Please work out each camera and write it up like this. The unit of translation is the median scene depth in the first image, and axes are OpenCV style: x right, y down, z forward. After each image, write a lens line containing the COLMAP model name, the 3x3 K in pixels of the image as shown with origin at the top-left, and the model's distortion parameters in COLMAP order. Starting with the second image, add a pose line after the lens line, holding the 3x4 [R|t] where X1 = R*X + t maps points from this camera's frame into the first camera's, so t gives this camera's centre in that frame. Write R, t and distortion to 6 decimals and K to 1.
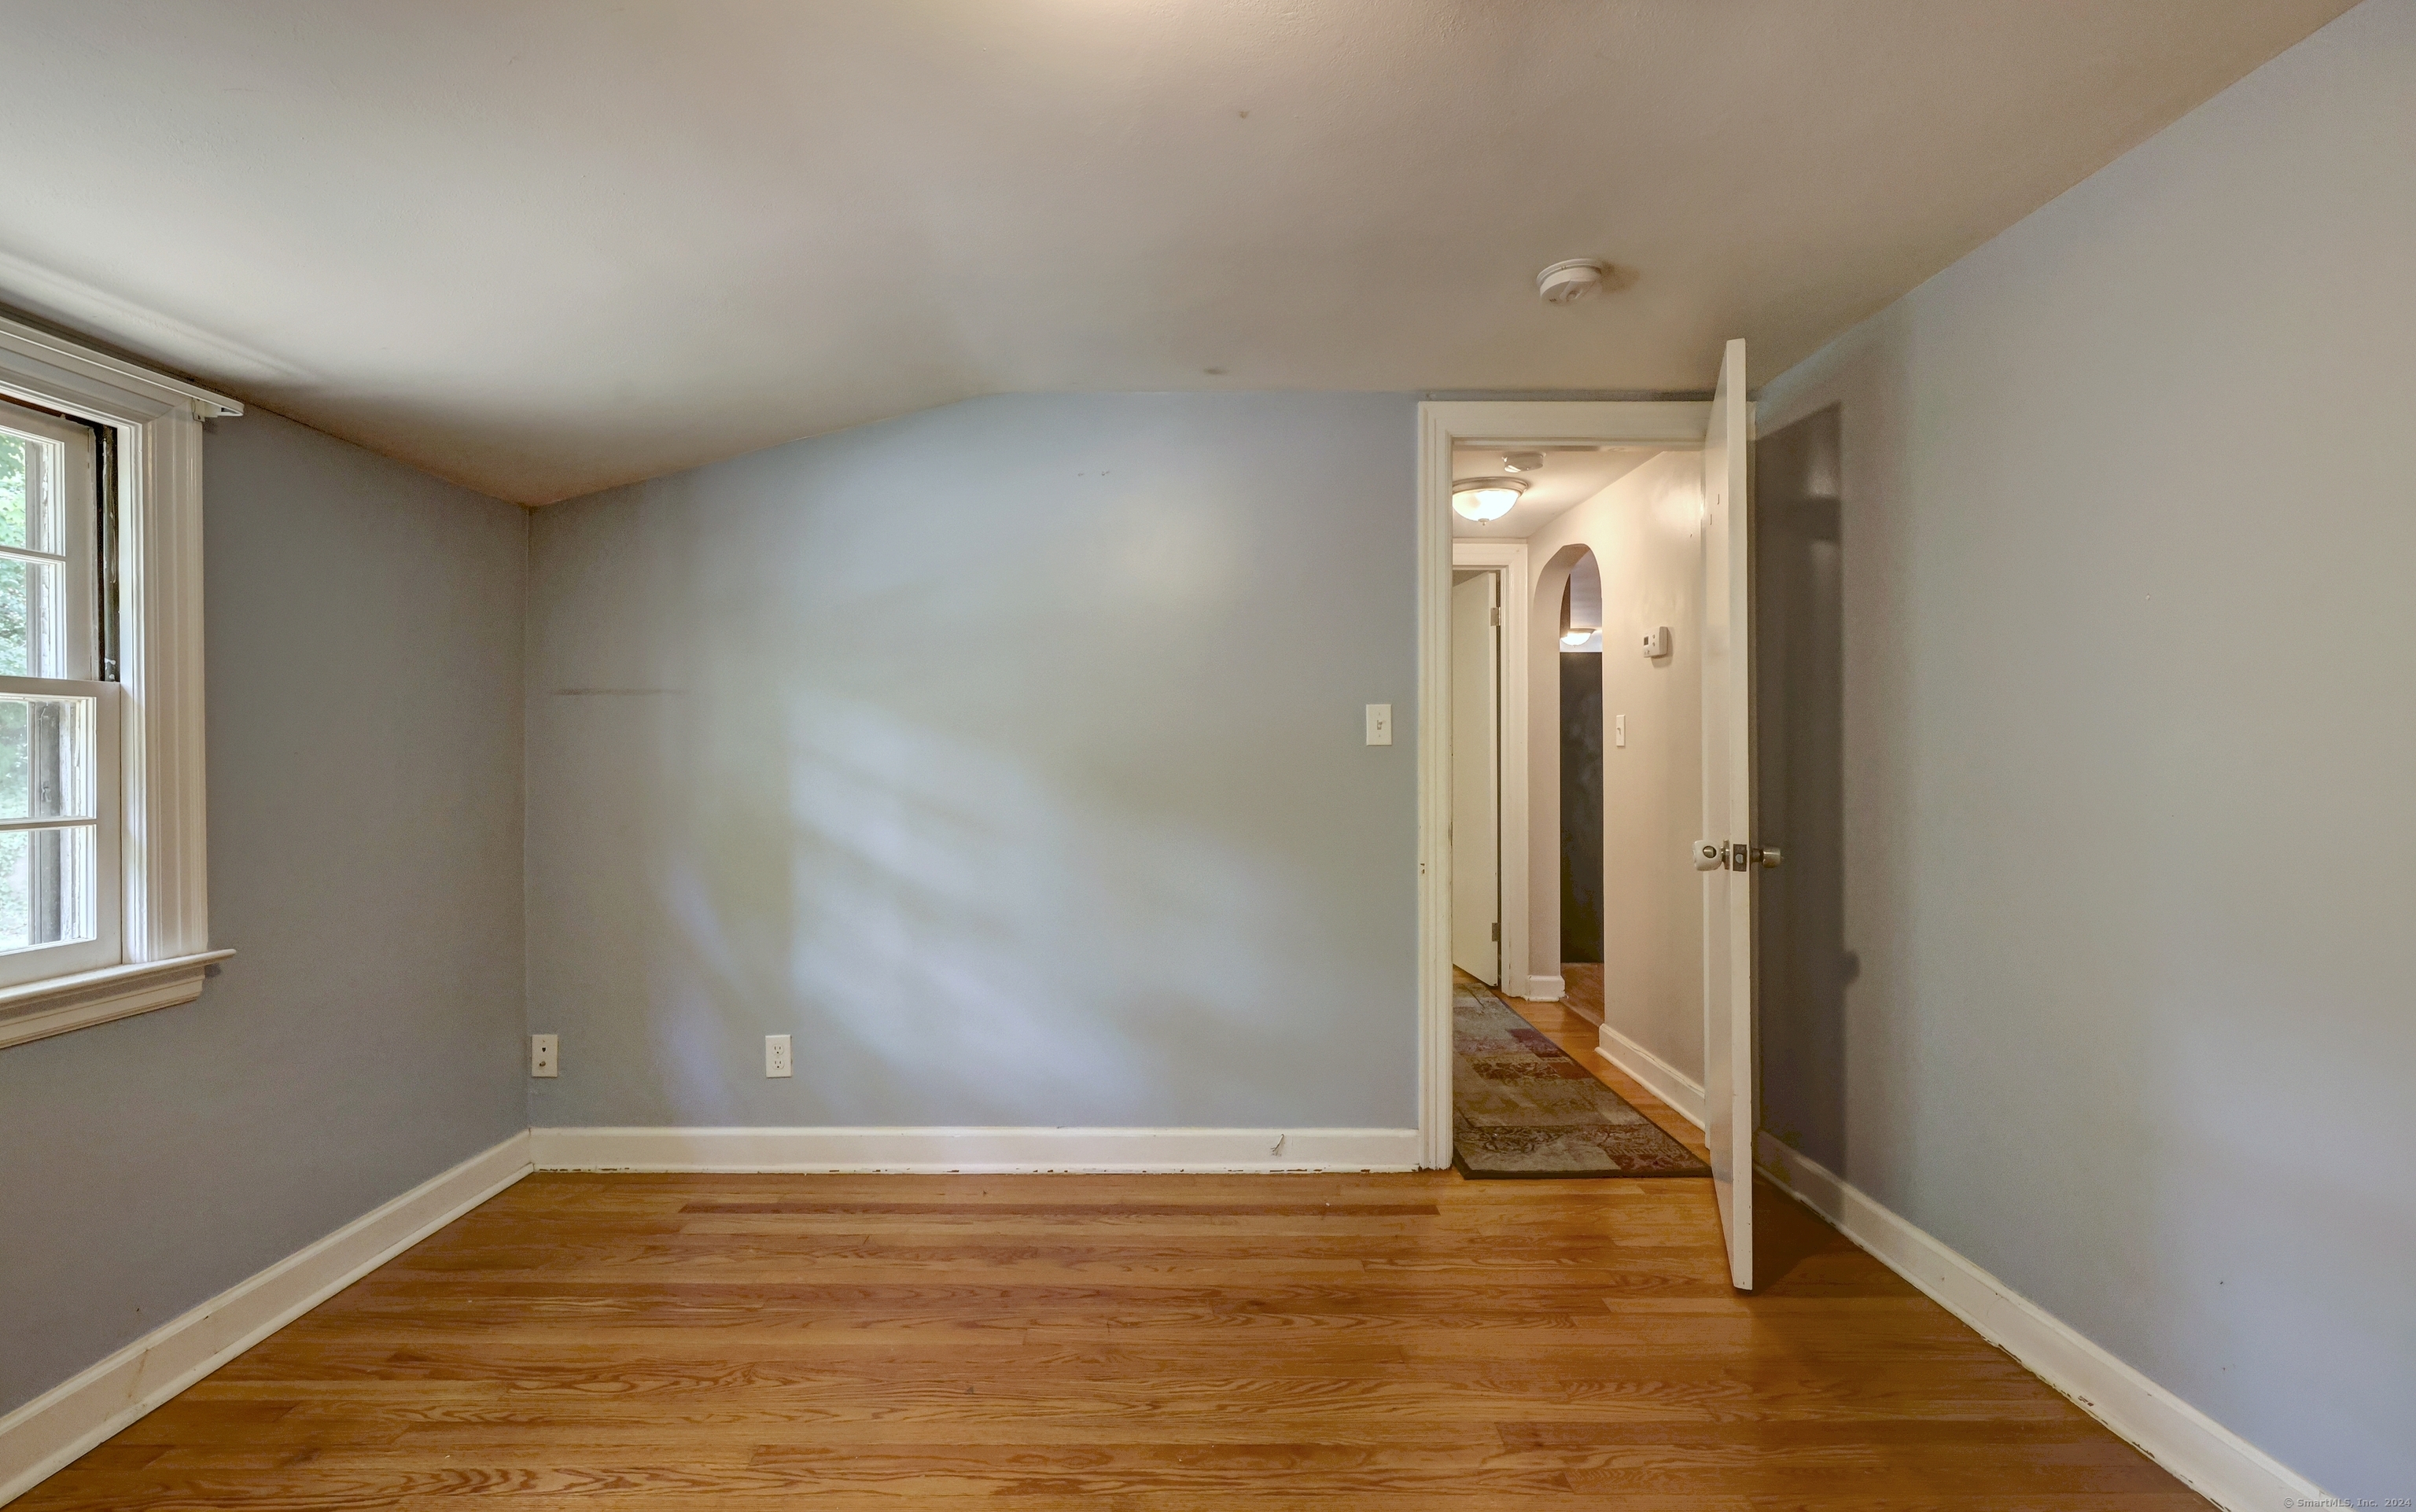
lens RADIAL K [[1062.3, 0, 1179.3], [0, 1062.3, 743.7], [0, 0, 1]] dist [0.007307, -0.000286]
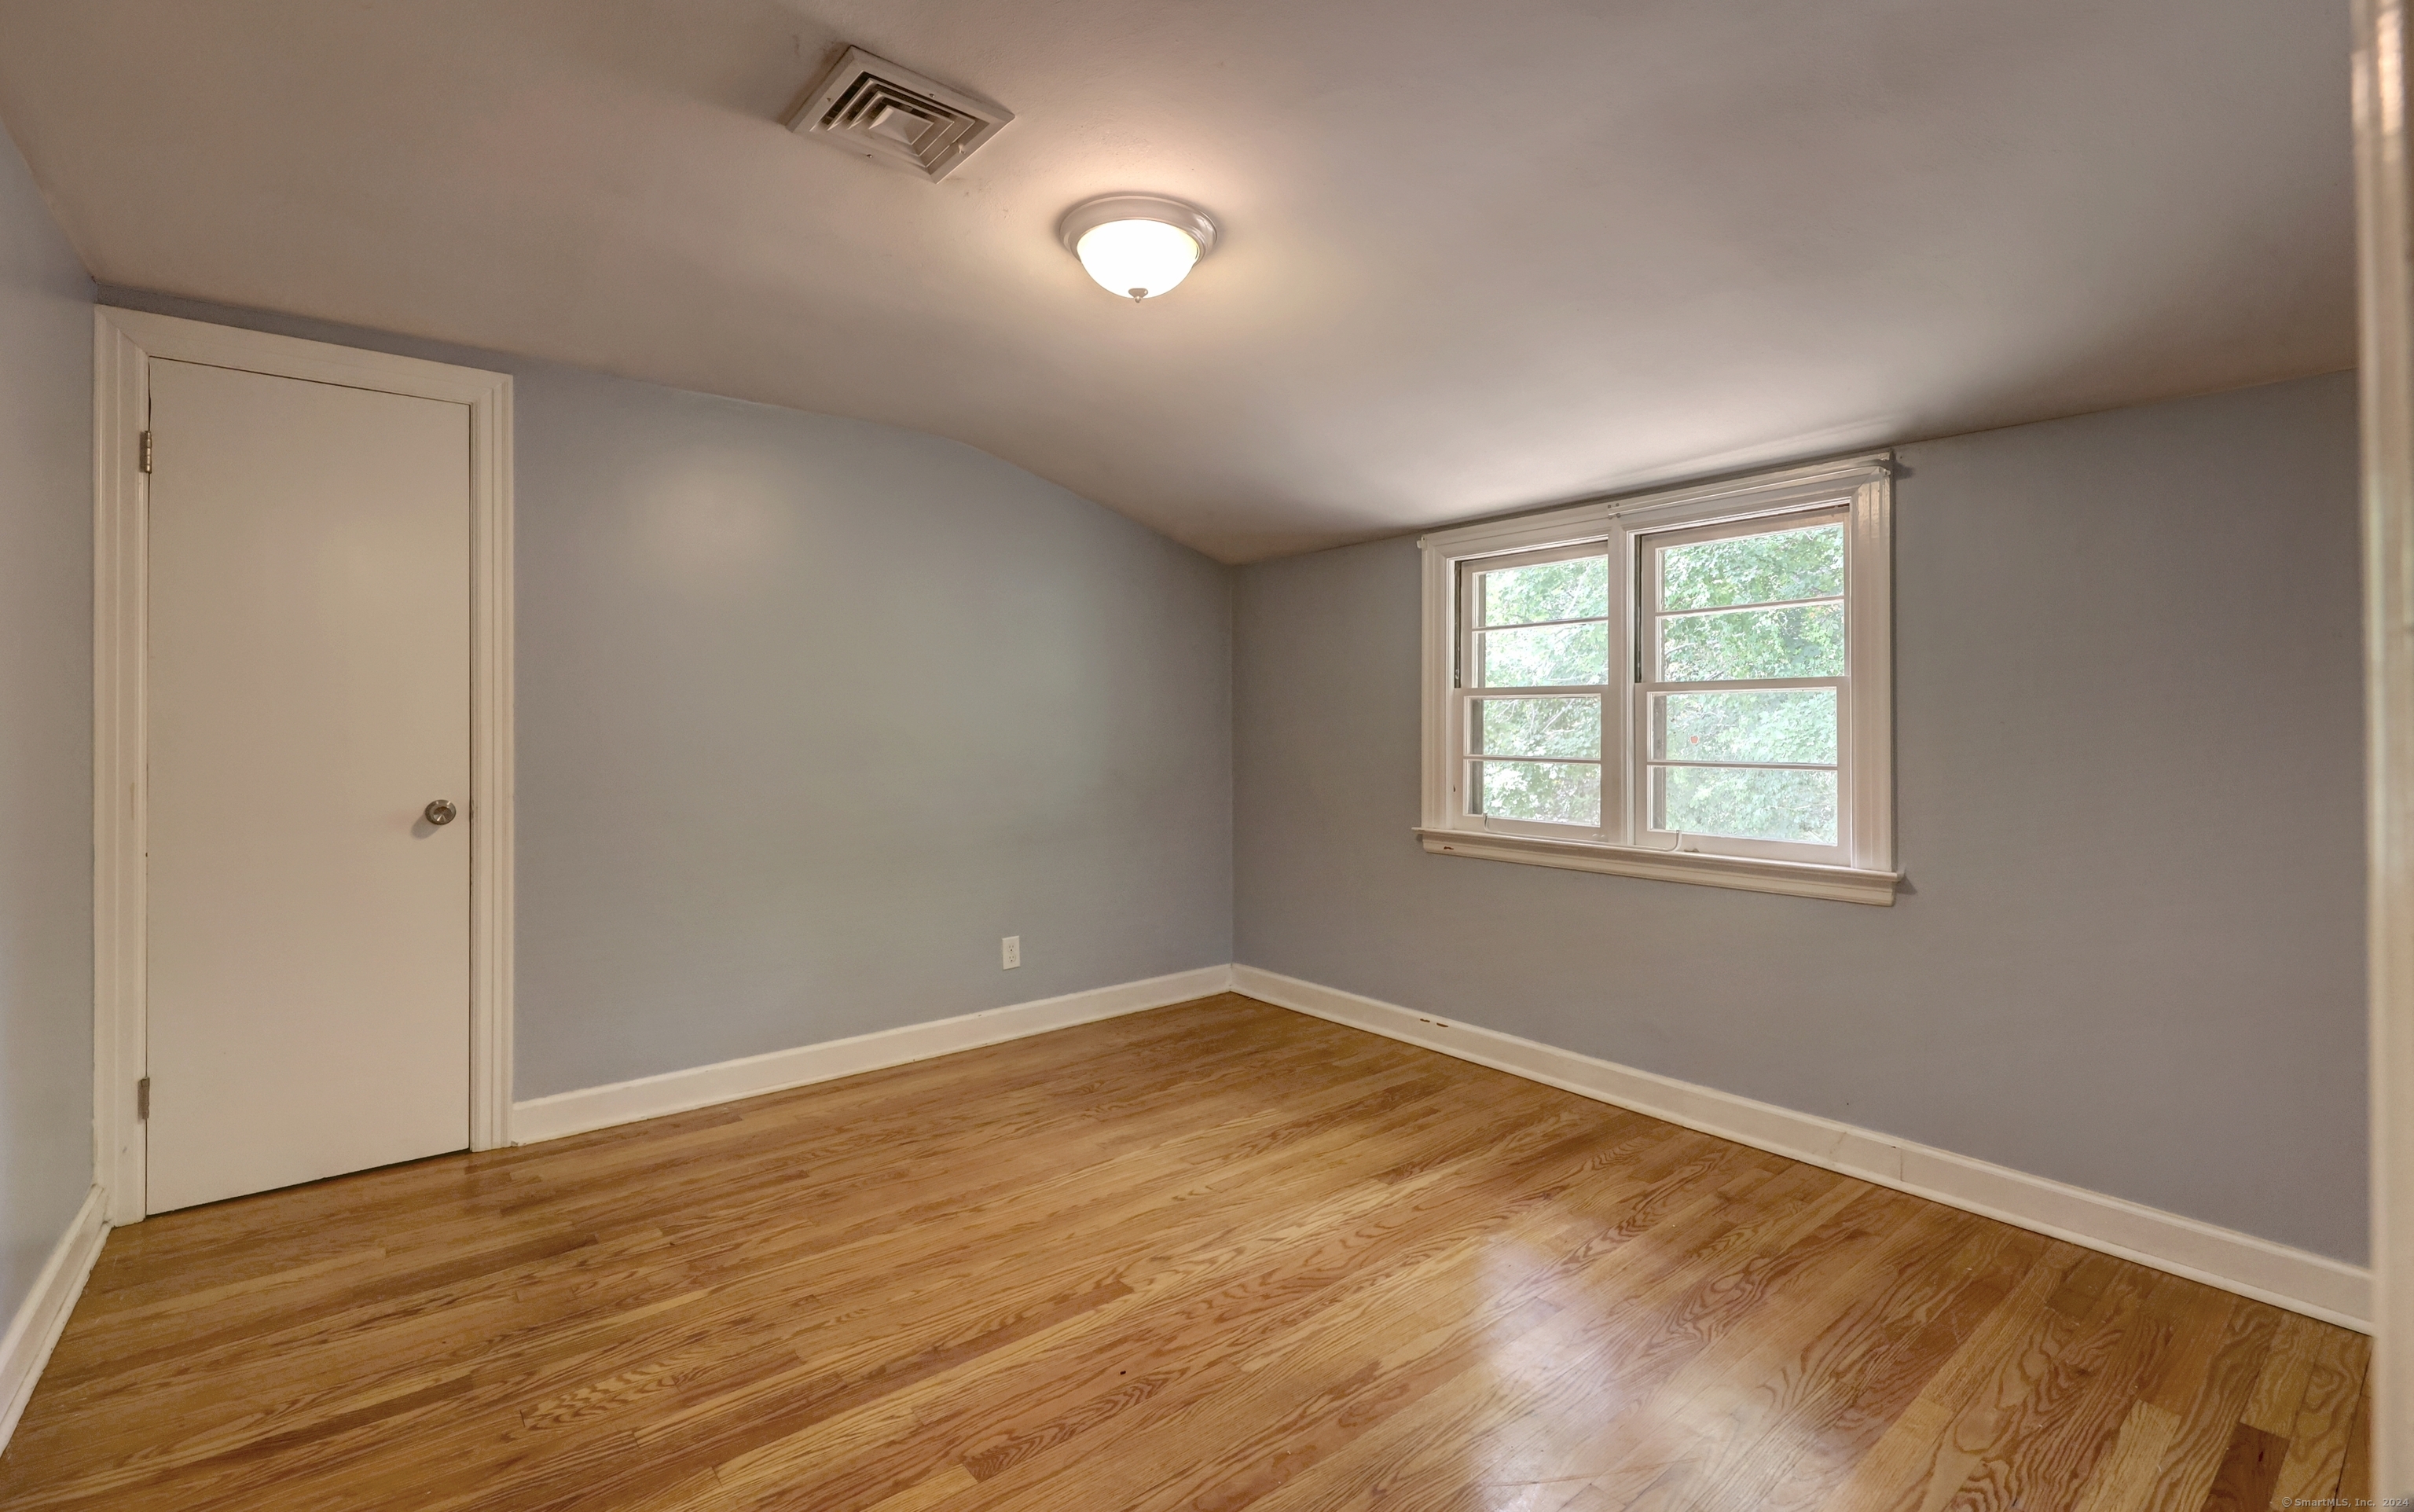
lens RADIAL K [[1061.6, 0, 1217.2], [0, 1061.6, 711.3], [0, 0, 1]] dist [0.007307, -0.000286]
pose [[-0.774201, -0.005054, -0.632919, 0.546909], [0.009109, 0.999776, -0.019125, 0.012027], [0.632874, -0.020572, -0.773982, 1.409898]]
